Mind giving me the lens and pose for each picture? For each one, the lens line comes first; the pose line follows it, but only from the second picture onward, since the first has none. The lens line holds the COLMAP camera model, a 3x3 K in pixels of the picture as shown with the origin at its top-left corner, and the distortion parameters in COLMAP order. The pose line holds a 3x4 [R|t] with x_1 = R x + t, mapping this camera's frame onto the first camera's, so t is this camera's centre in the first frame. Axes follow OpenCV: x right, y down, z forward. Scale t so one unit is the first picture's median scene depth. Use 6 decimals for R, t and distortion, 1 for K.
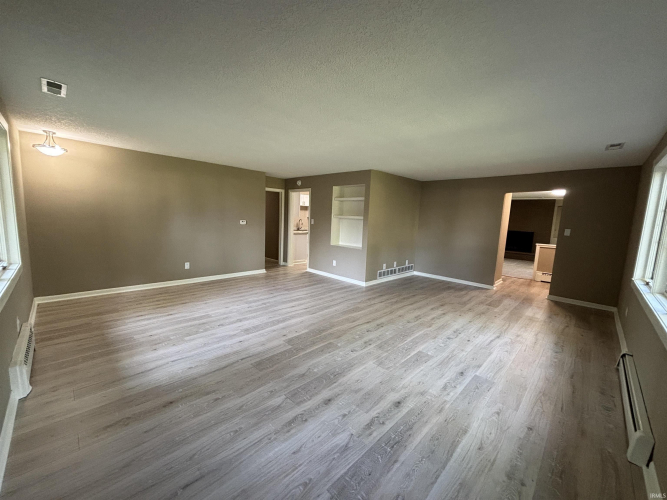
lens RADIAL K [[267.2, 0, 321.8], [0, 267.2, 247.5], [0, 0, 1]] dist [-0.002947, 0.000059]
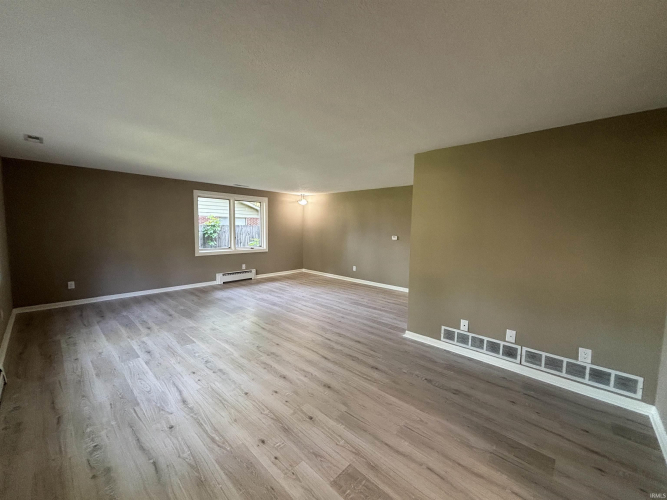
lens RADIAL K [[267.2, 0, 337.8], [0, 267.2, 252.8], [0, 0, 1]] dist [-0.002947, 0.000059]
pose [[0.063364, 0.060698, -0.996143, 1.246762], [-0.133350, 0.989713, 0.051824, -0.105129], [0.989041, 0.129552, 0.070806, 1.212144]]
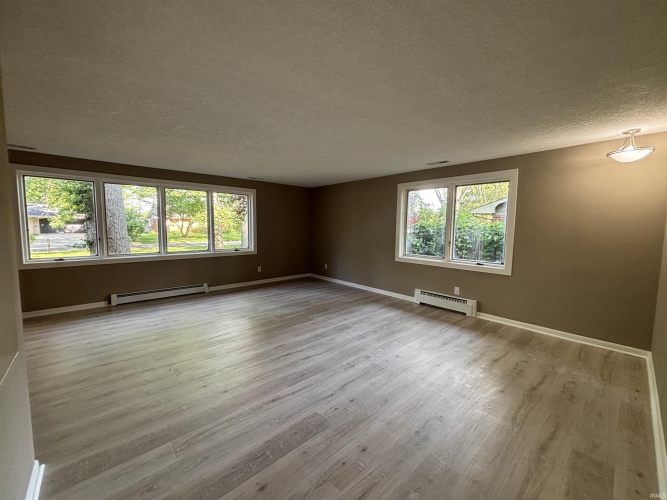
lens RADIAL K [[267.2, 0, 321.6], [0, 267.2, 250.0], [0, 0, 1]] dist [-0.002947, 0.000059]
pose [[-0.996724, -0.056118, 0.058240, -0.203645], [-0.042451, 0.975940, 0.213869, -0.231386], [-0.068841, 0.210696, -0.975125, 1.893627]]
